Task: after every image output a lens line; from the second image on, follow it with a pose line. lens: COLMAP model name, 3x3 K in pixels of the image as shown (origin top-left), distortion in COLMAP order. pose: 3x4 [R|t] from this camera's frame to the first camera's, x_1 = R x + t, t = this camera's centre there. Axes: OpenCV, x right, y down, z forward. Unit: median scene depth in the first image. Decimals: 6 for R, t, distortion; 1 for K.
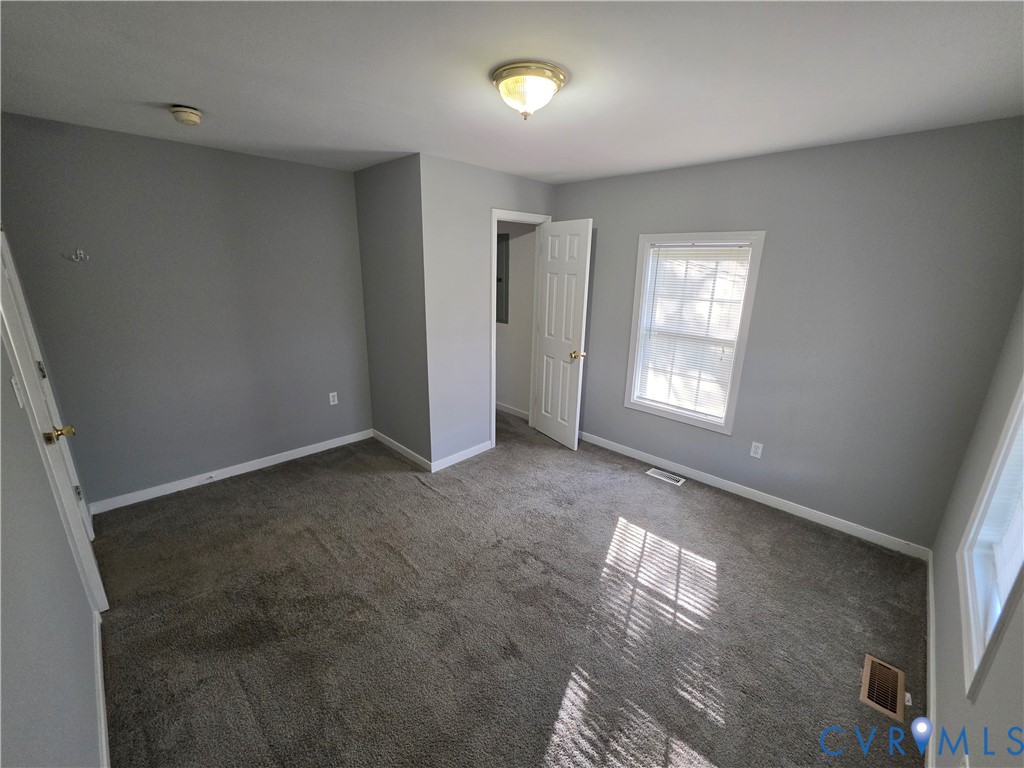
lens RADIAL K [[412.1, 0, 511.6], [0, 412.1, 380.3], [0, 0, 1]] dist [-0.000991, 0.000106]
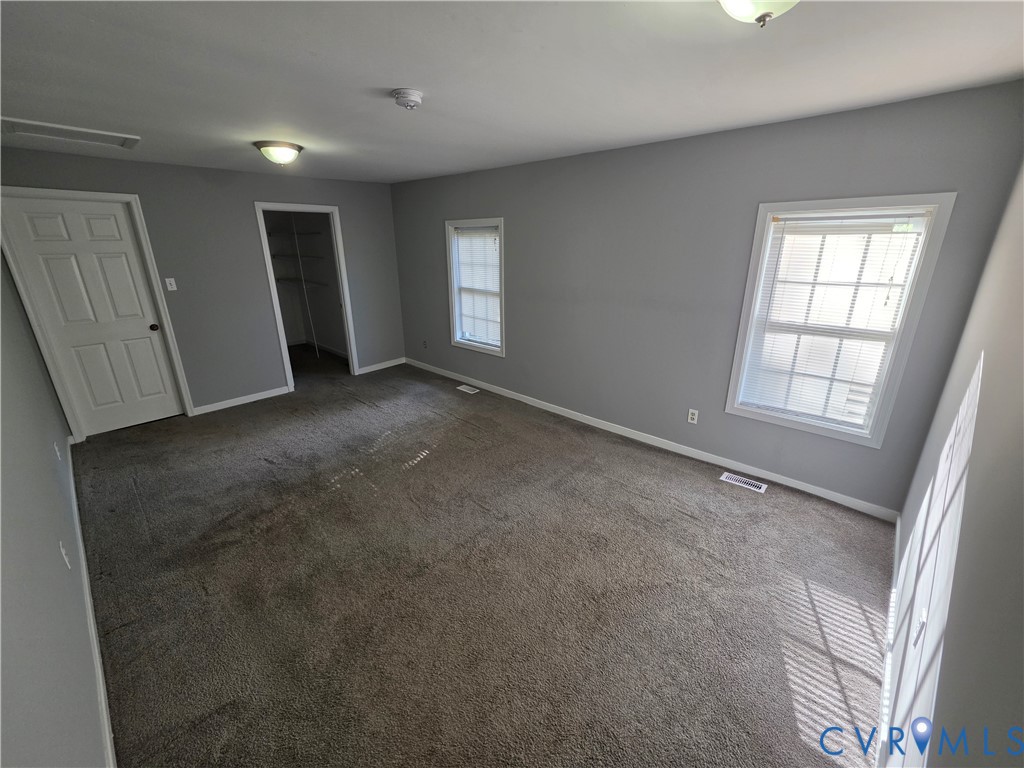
lens RADIAL K [[412.1, 0, 511.6], [0, 412.1, 380.3], [0, 0, 1]] dist [-0.000991, 0.000106]
pose [[0.999039, -0.034426, 0.027113, -0.164550], [0.033280, 0.998578, 0.041652, -0.045853], [-0.028509, -0.040709, 0.998764, 0.154452]]
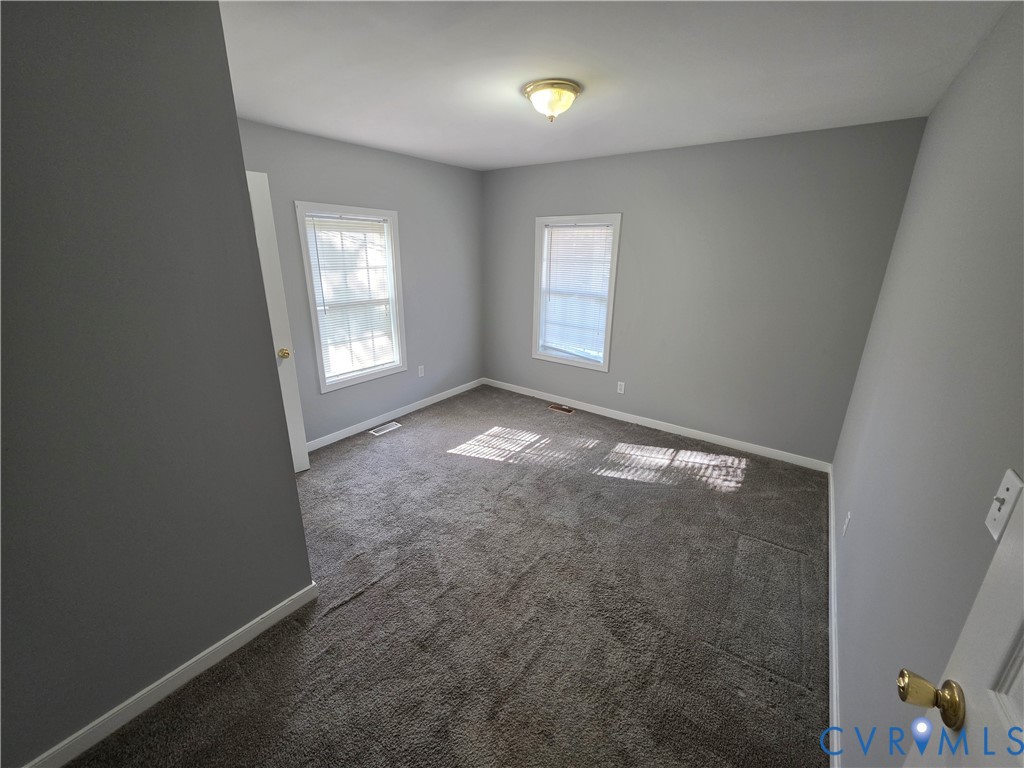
lens RADIAL K [[414.2, 0, 512.0], [0, 414.2, 384.0], [0, 0, 1]] dist [-0.001244, -0.000003]
pose [[-0.136581, -0.326870, 0.935148, -0.751479], [0.258428, 0.899550, 0.352172, -0.201025], [-0.956327, 0.289768, -0.038389, 0.735524]]
